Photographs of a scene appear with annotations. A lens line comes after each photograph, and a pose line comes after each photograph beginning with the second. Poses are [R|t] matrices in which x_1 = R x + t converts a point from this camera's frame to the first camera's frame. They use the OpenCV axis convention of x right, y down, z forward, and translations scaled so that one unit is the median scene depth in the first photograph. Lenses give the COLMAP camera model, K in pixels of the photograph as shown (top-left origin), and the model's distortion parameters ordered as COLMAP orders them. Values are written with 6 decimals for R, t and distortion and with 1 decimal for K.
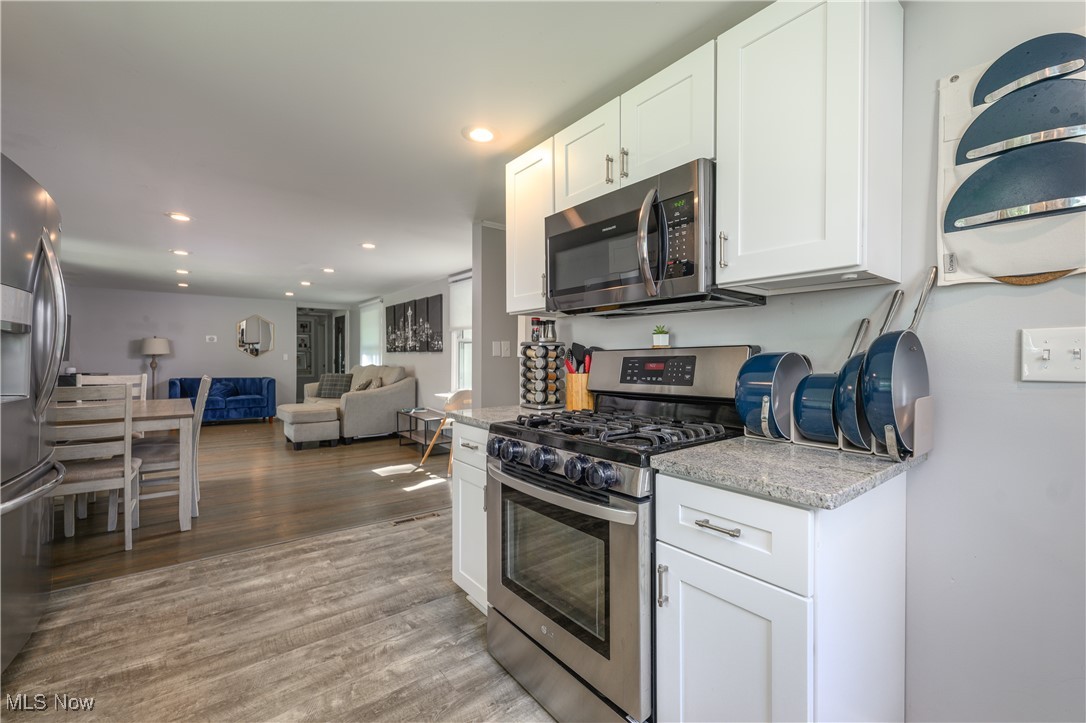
lens RADIAL K [[453.7, 0, 525.4], [0, 453.7, 357.7], [0, 0, 1]] dist [-0.000371, -0.000484]
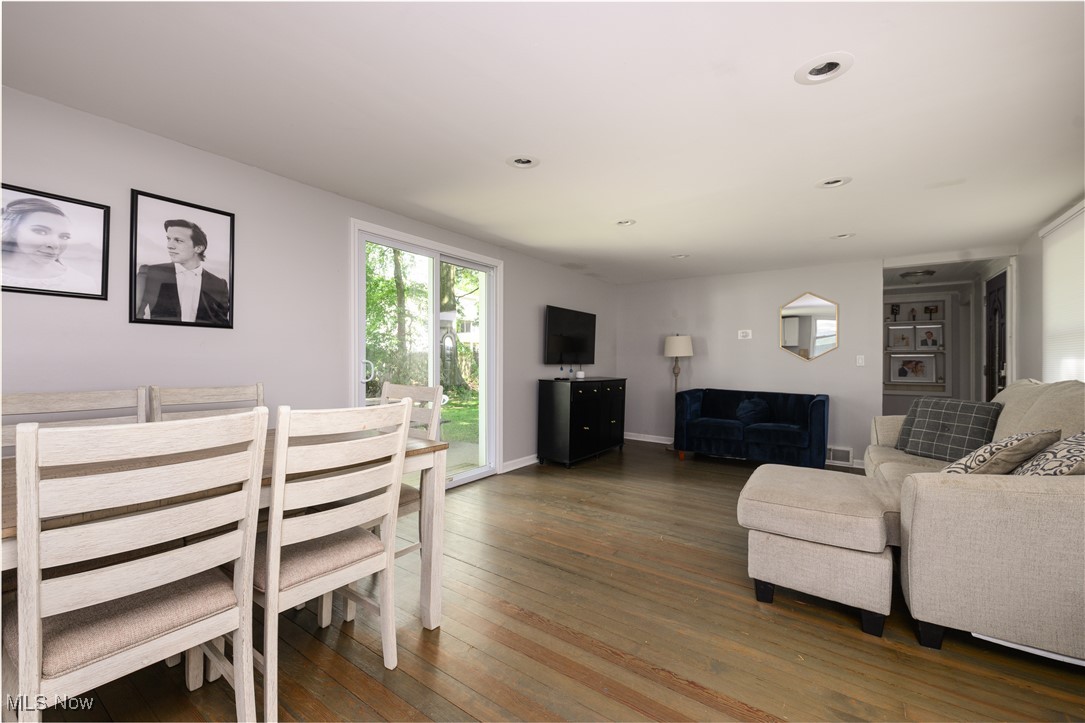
lens RADIAL K [[453.3, 0, 551.6], [0, 453.3, 358.3], [0, 0, 1]] dist [-0.000371, -0.000484]
pose [[0.330629, -0.006262, -0.943740, -0.591277], [-0.006894, 0.999935, -0.009050, 0.013823], [0.943736, 0.009498, 0.330564, 2.098499]]
